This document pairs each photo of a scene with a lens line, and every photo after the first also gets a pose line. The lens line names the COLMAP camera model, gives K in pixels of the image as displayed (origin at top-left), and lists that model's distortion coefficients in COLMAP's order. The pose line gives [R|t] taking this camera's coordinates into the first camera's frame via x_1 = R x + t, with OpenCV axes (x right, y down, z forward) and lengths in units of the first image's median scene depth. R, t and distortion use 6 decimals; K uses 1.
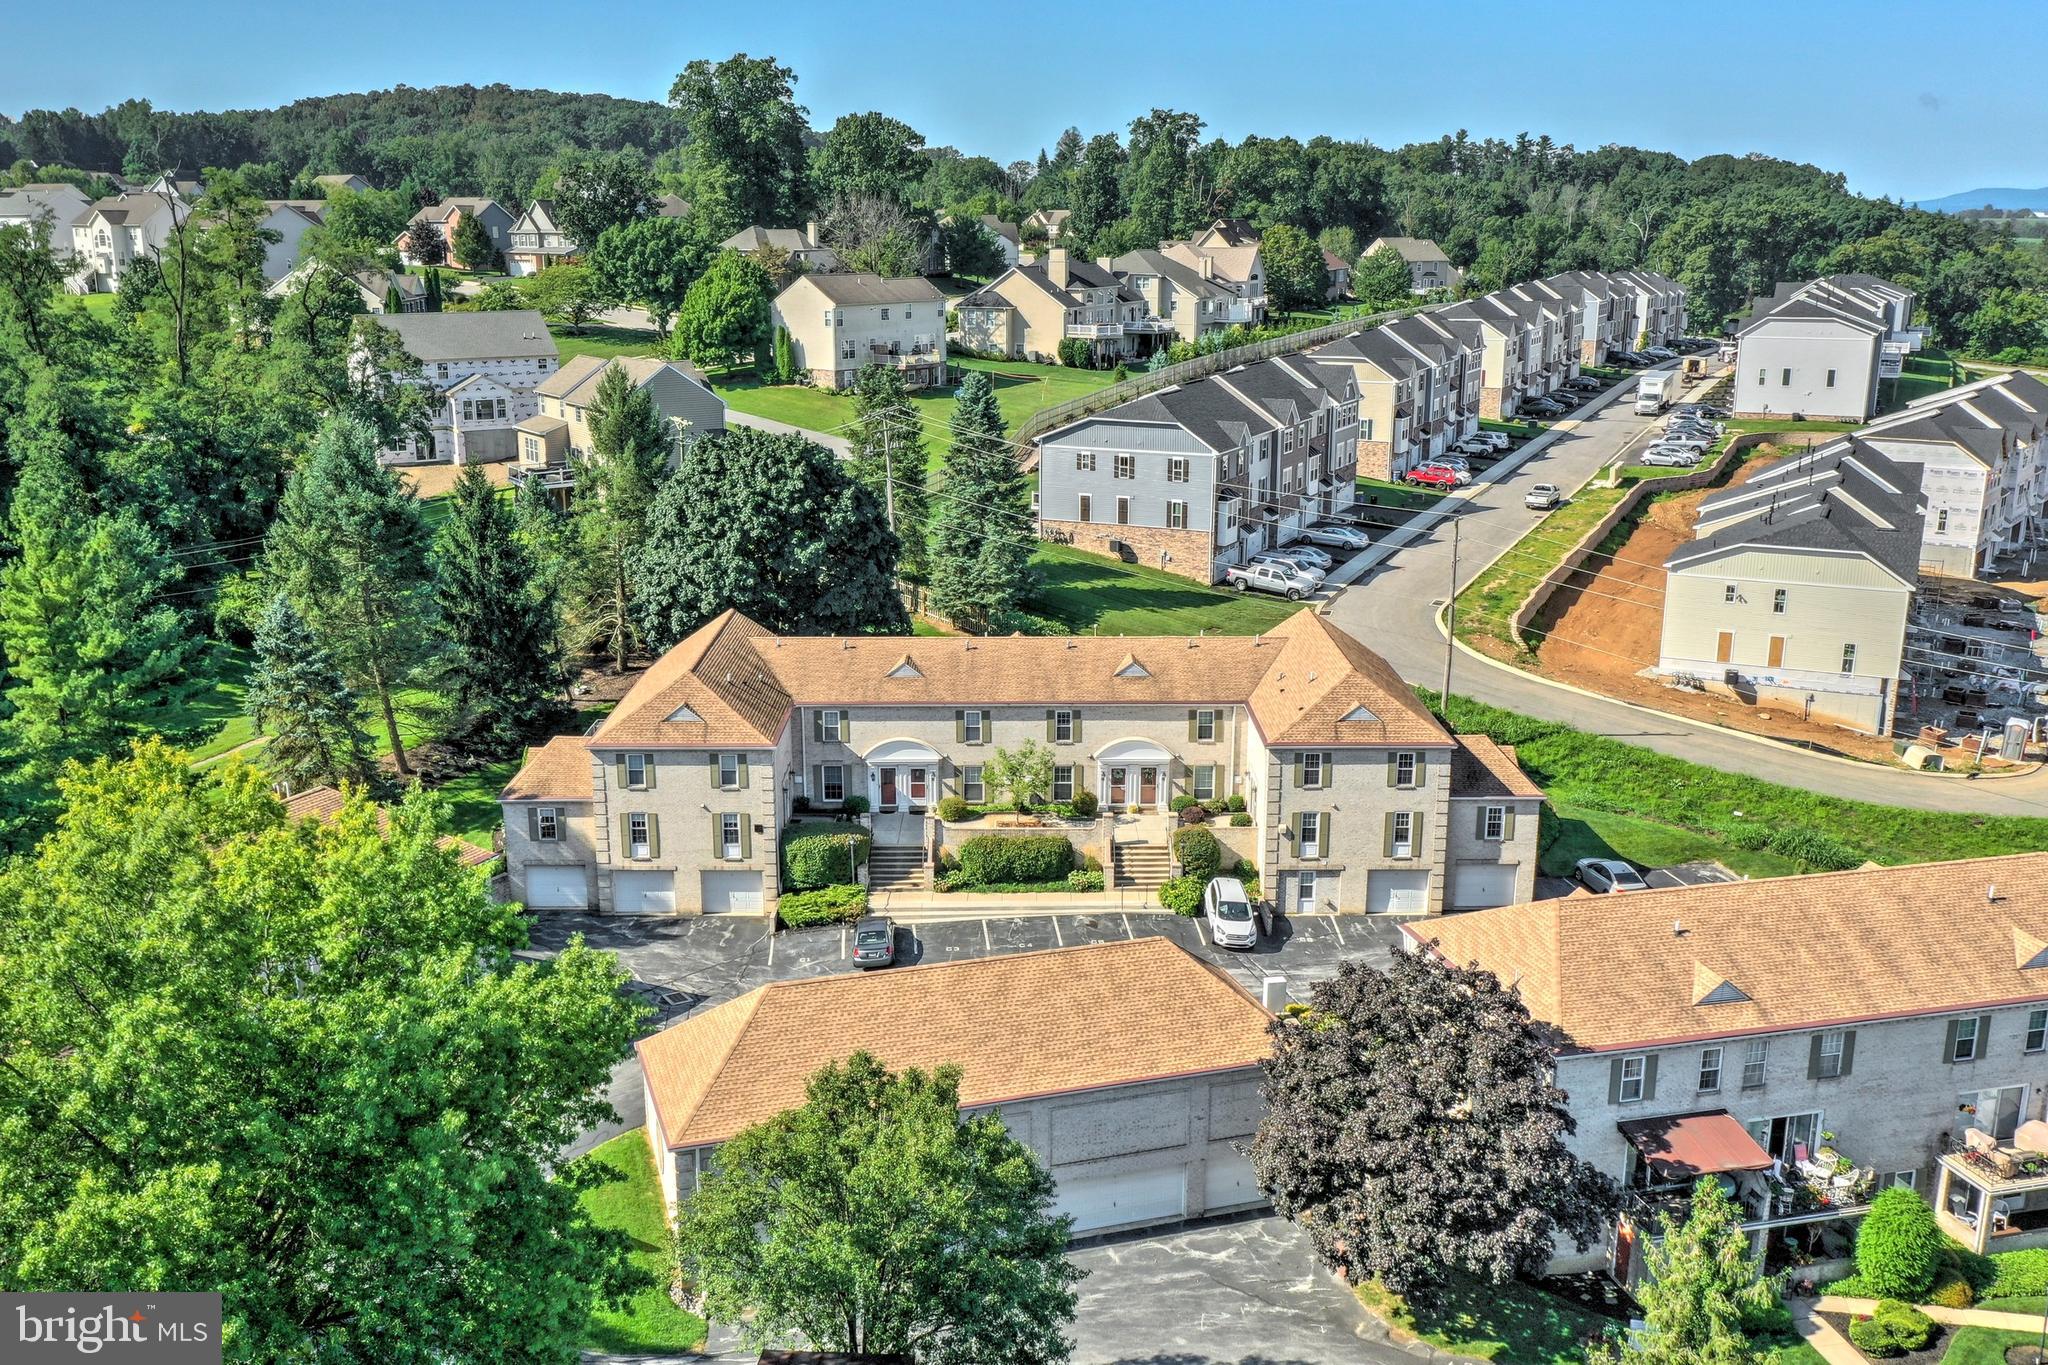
lens RADIAL K [[1861.7, 0, 986.3], [0, 1861.7, 733.6], [0, 0, 1]] dist [0.000232, 0.000388]
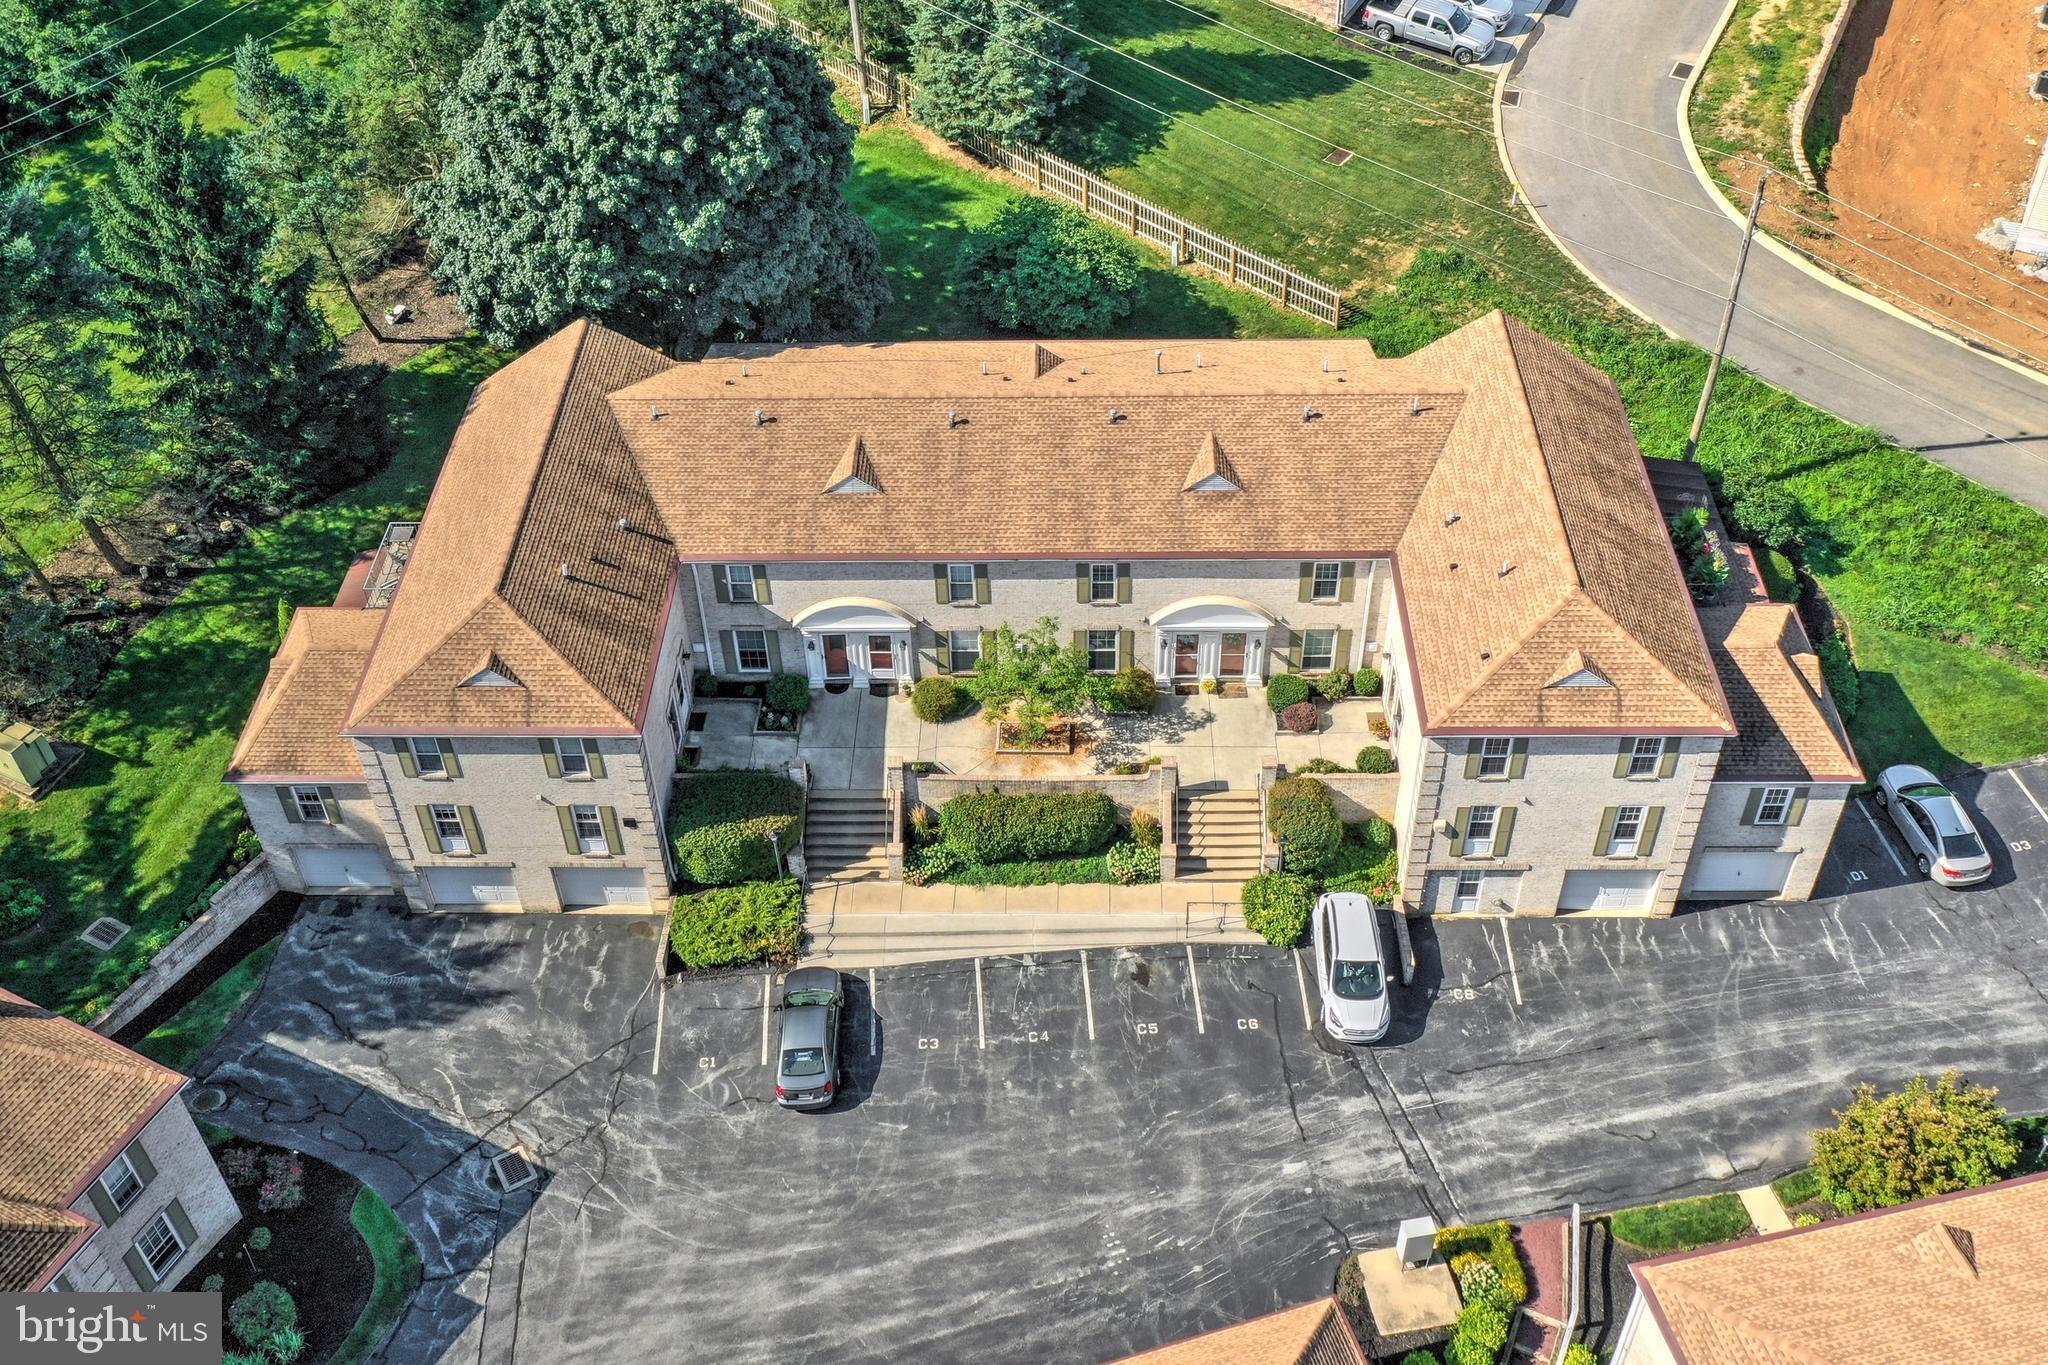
lens RADIAL K [[1981.7, 0, 999.8], [0, 1981.7, 593.6], [0, 0, 1]] dist [-0.000425, 0.007930]
pose [[0.999607, -0.007411, -0.027041, 0.024444], [0.018533, 0.898349, 0.438892, -0.299948], [0.021040, -0.439221, 0.898133, 0.387127]]
